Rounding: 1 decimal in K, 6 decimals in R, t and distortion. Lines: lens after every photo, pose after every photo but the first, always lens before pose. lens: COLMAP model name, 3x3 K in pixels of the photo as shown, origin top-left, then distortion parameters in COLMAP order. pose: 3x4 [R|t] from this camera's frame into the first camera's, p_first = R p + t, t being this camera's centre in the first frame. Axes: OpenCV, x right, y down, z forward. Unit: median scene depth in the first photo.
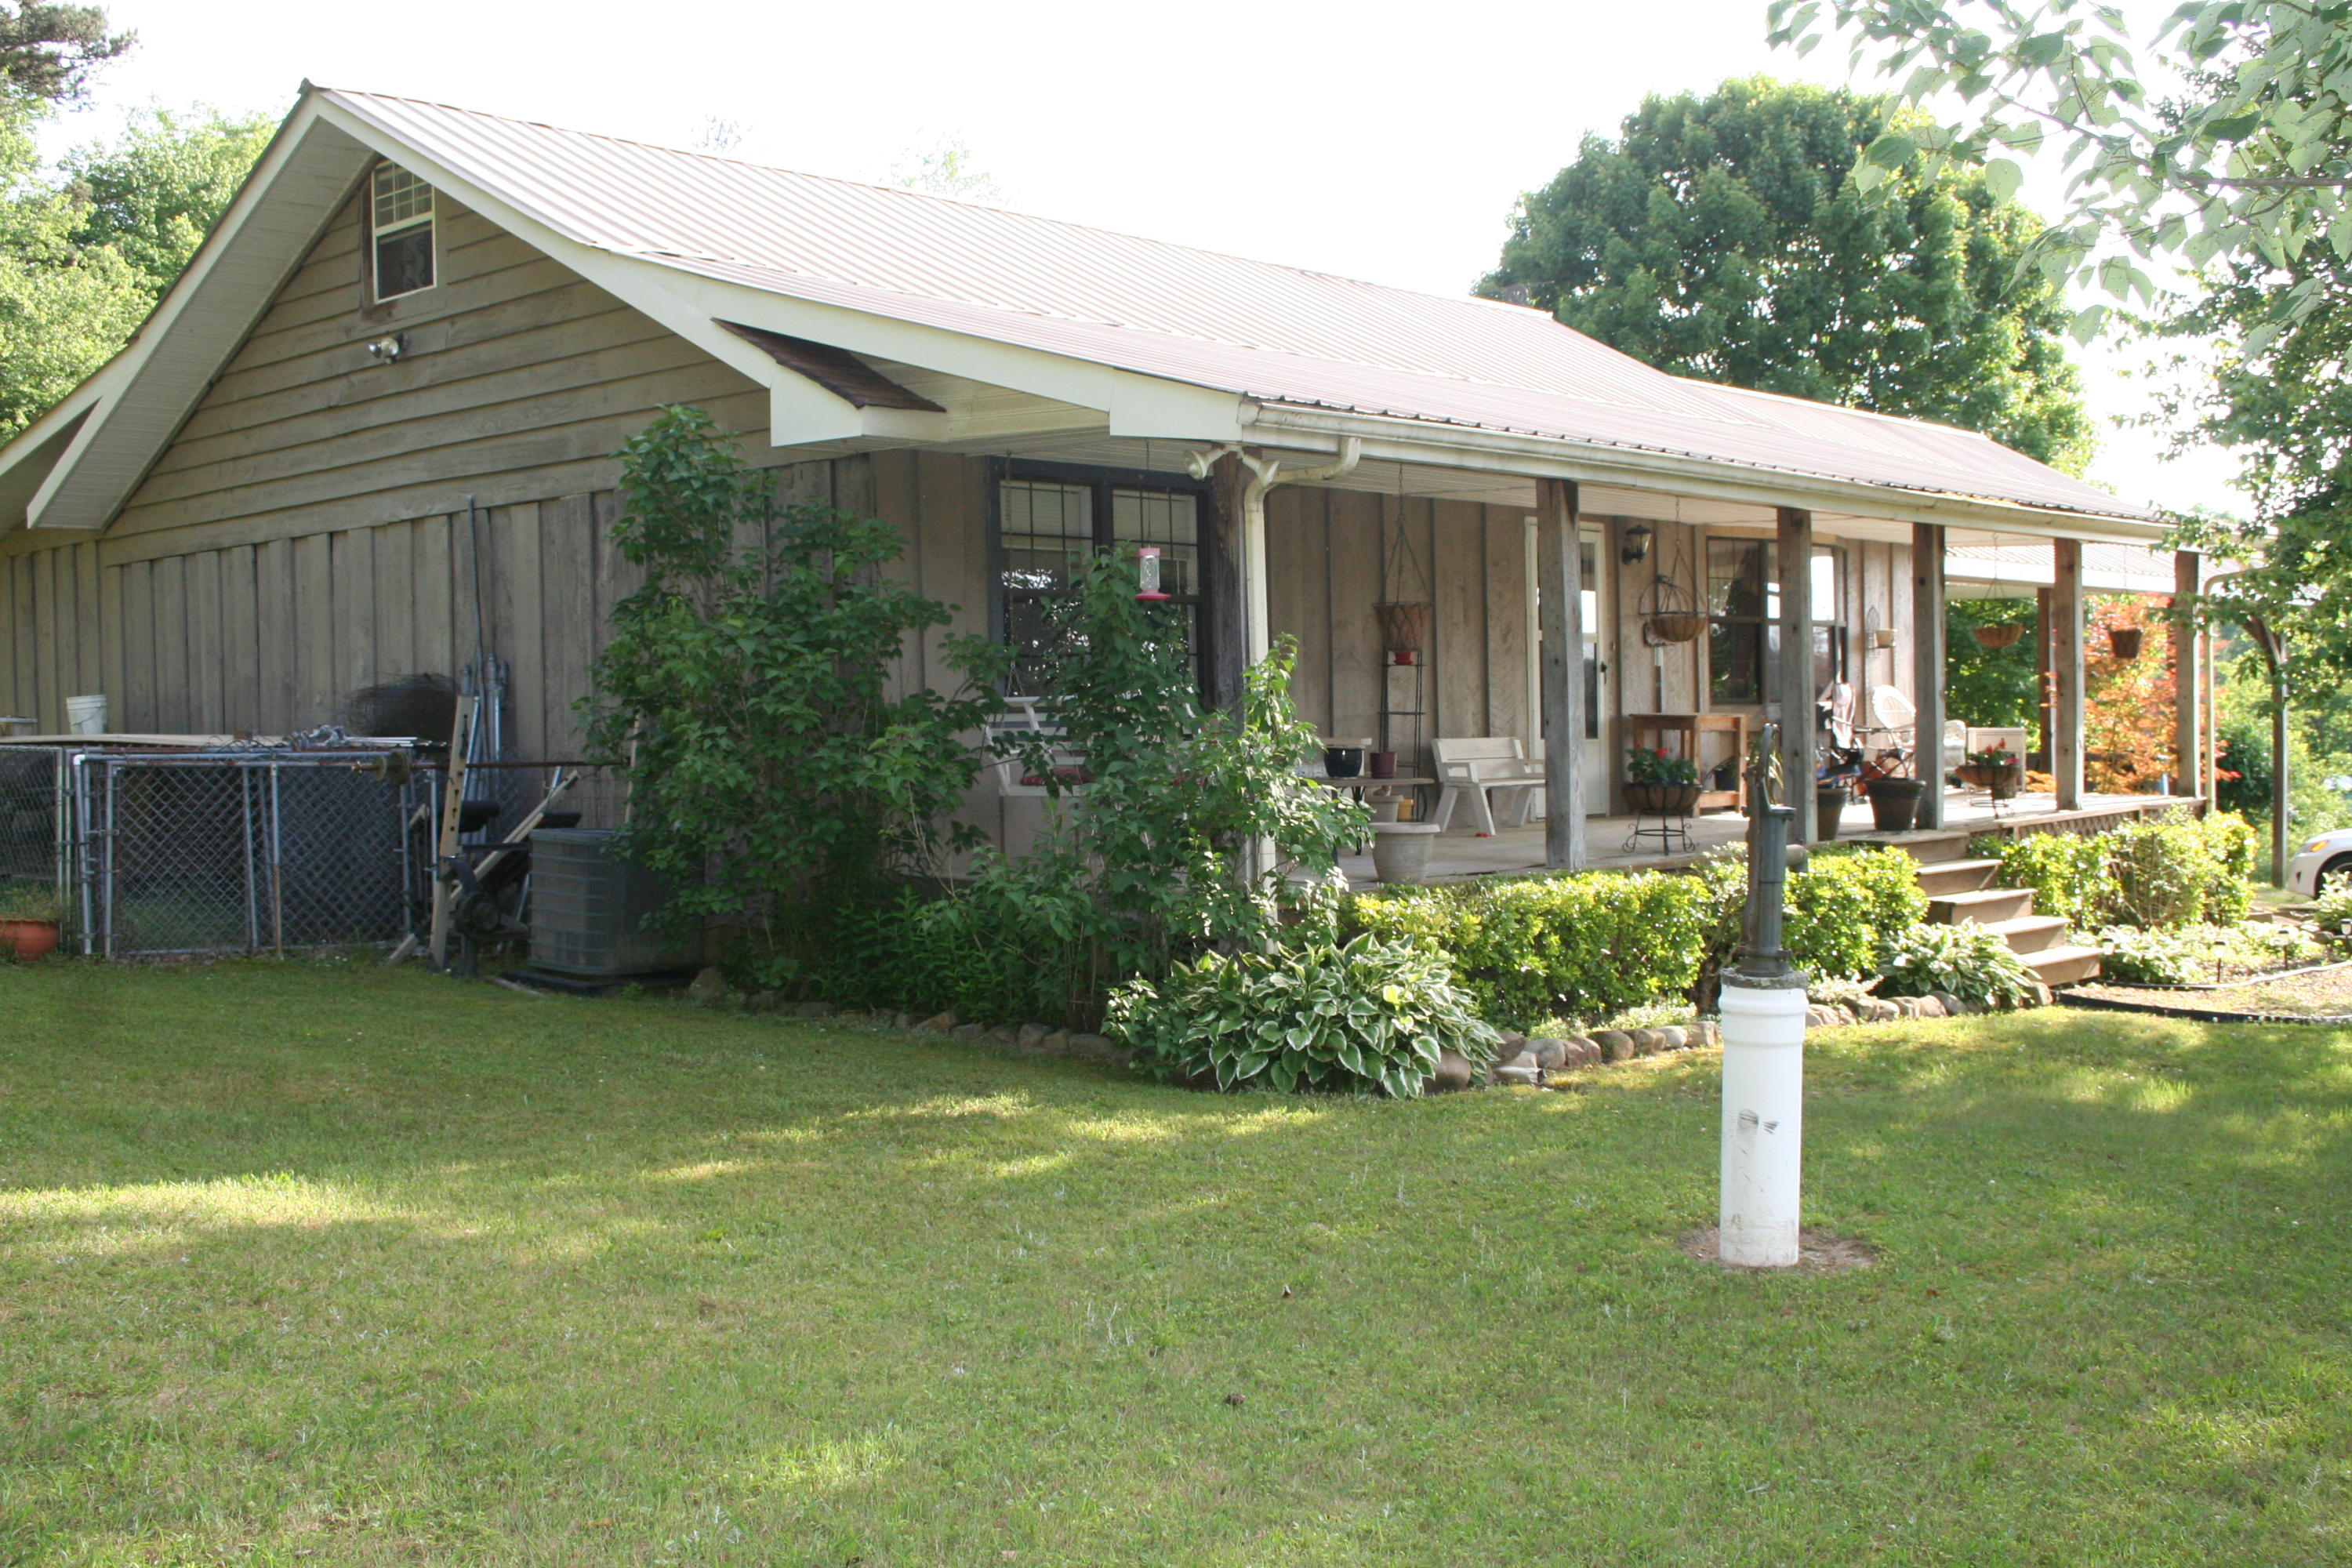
lens RADIAL K [[2453.0, 0, 1174.5], [0, 2453.0, 789.7], [0, 0, 1]] dist [-0.011715, 0.000000]
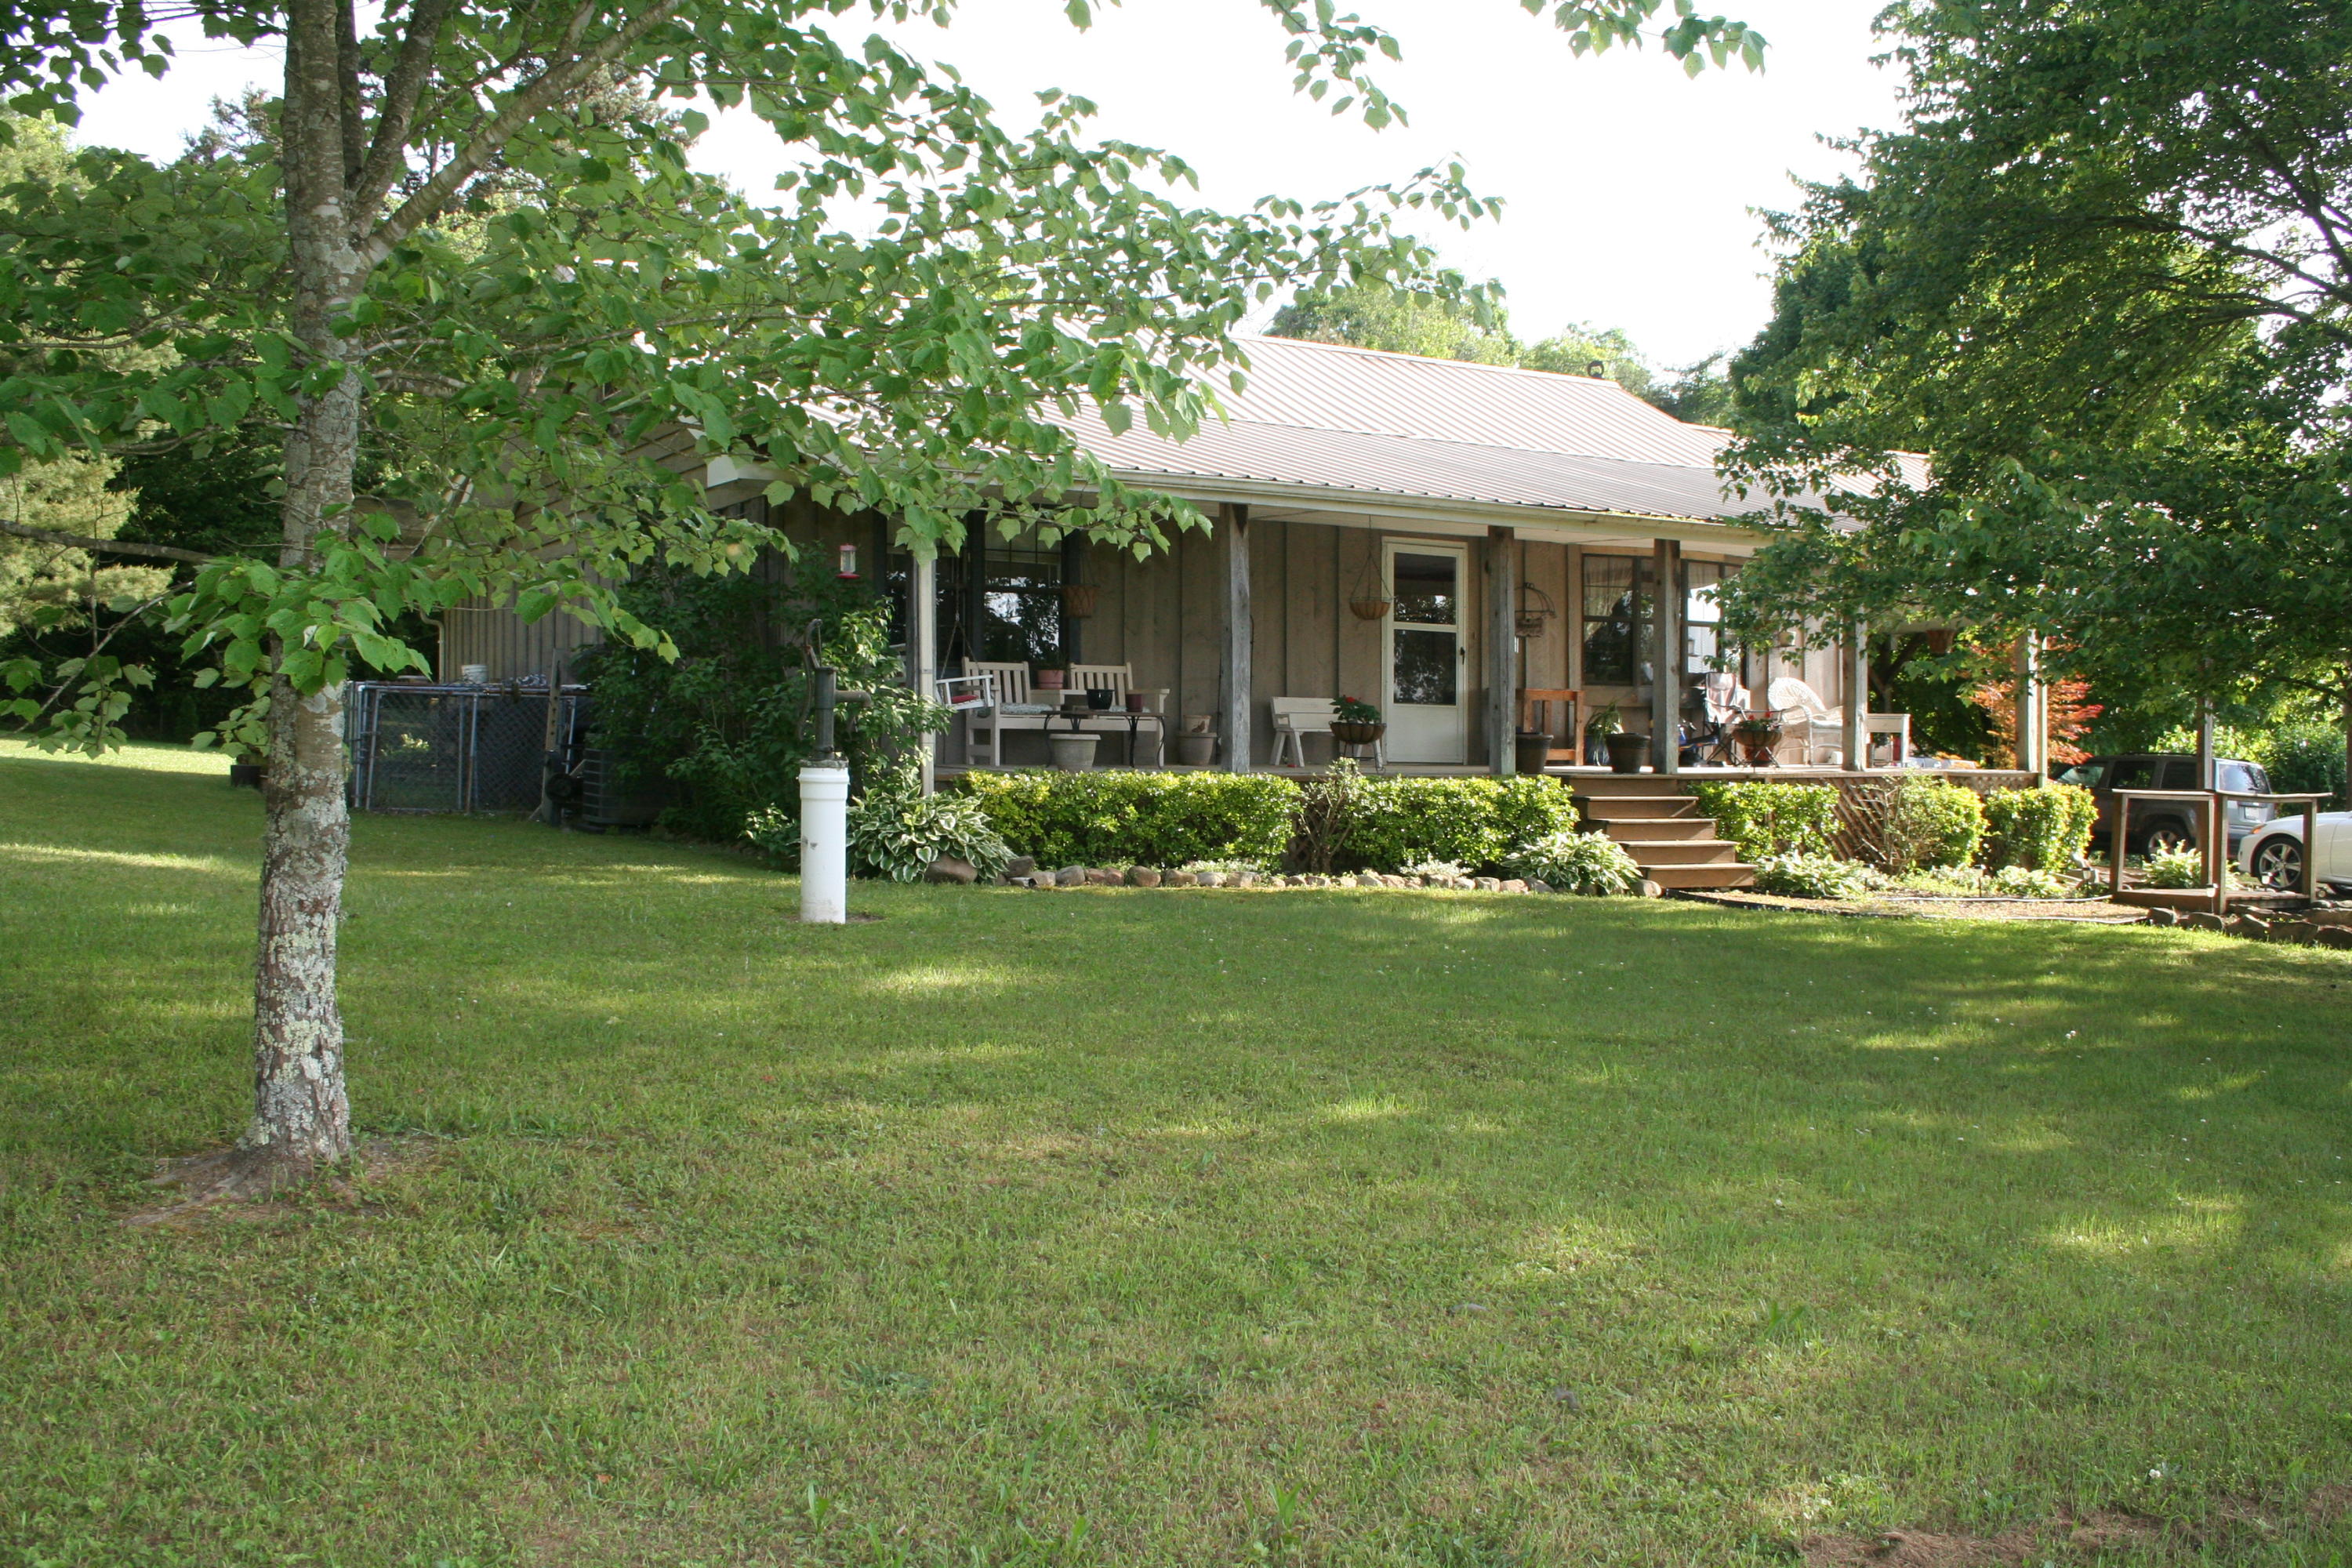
lens RADIAL K [[2225.0, 0, 1178.4], [0, 2225.0, 777.7], [0, 0, 1]] dist [0.000275, 0.000000]
pose [[0.956079, 0.023239, -0.292186, 0.479015], [-0.028916, 0.999467, -0.015124, 0.051216], [0.291679, 0.022908, 0.956242, -0.238337]]
